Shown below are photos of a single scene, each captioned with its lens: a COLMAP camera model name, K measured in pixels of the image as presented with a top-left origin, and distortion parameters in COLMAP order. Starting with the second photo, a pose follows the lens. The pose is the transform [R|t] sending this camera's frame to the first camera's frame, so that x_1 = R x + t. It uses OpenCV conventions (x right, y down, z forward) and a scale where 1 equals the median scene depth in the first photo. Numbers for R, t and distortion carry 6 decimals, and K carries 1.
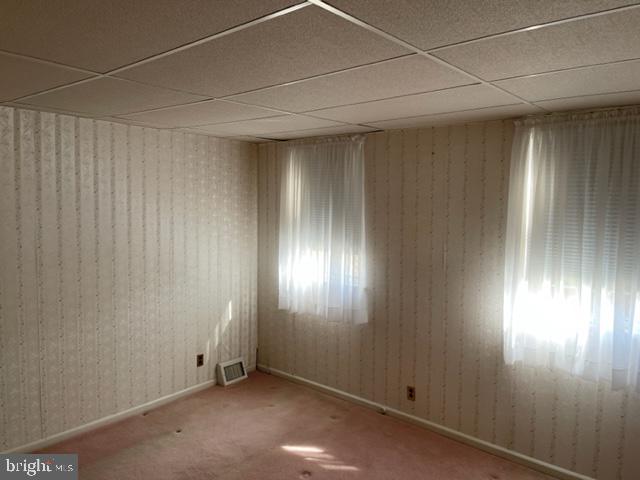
lens RADIAL K [[477.5, 0, 320.0], [0, 477.5, 240.0], [0, 0, 1]] dist [0.076637, -0.084730]
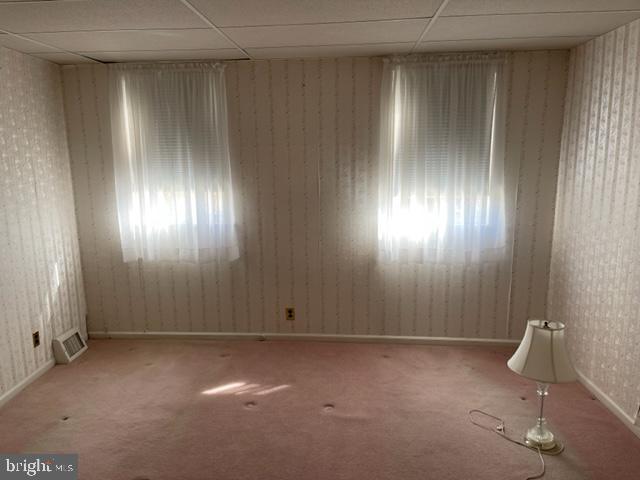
lens RADIAL K [[477.5, 0, 320.0], [0, 477.5, 240.0], [0, 0, 1]] dist [0.076637, -0.084730]
pose [[0.815100, -0.132800, 0.563894, -0.324750], [0.072186, 0.989067, 0.128588, 0.018291], [-0.574806, -0.064106, 0.815775, 0.087447]]
